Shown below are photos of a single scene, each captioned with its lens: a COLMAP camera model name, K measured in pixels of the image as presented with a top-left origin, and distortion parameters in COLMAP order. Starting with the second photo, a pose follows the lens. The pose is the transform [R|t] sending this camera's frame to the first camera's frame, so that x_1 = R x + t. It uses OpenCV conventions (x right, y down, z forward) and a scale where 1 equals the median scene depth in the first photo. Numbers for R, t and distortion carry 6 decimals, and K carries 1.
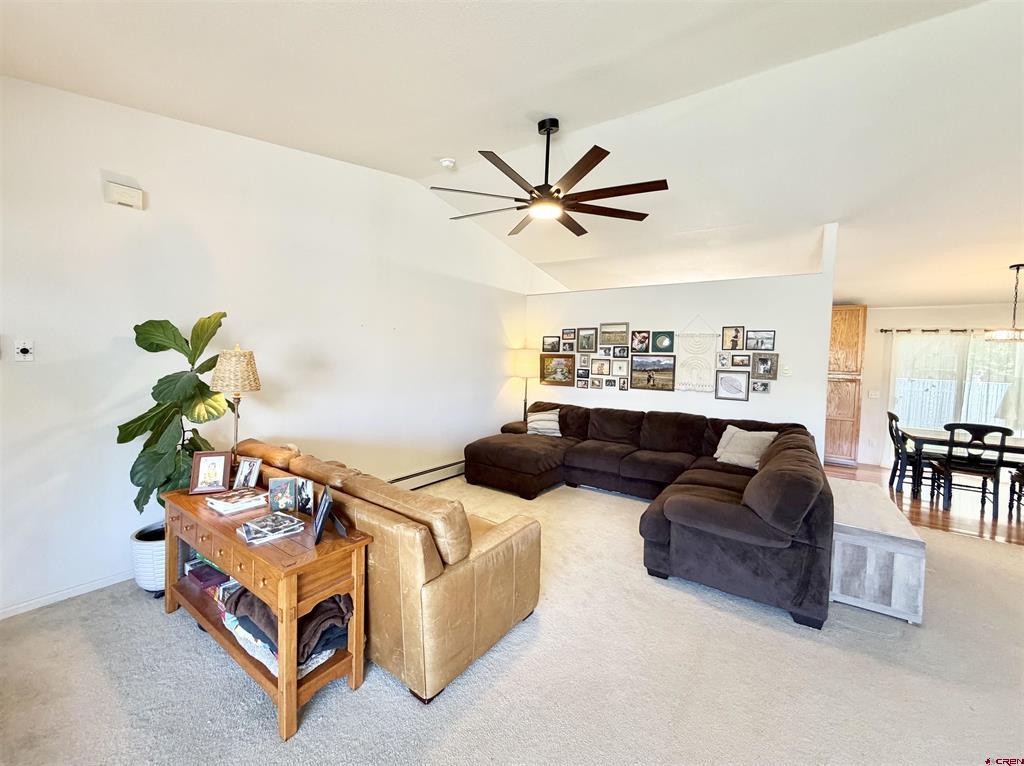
lens RADIAL K [[410.5, 0, 507.9], [0, 410.5, 378.7], [0, 0, 1]] dist [-0.001086, -0.000162]
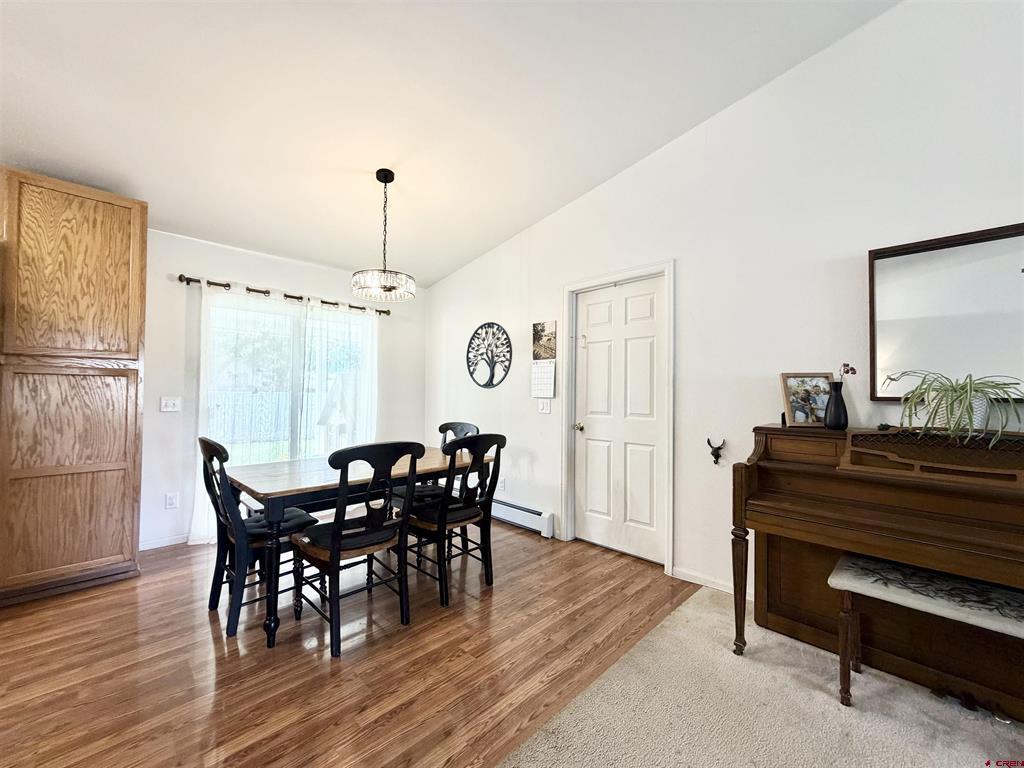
lens RADIAL K [[410.5, 0, 507.9], [0, 410.5, 379.7], [0, 0, 1]] dist [-0.001086, -0.000162]
pose [[0.166190, 0.009565, 0.986047, 0.530075], [0.051209, 0.998520, -0.018317, 0.042742], [-0.984763, 0.053538, 0.165454, 0.579476]]
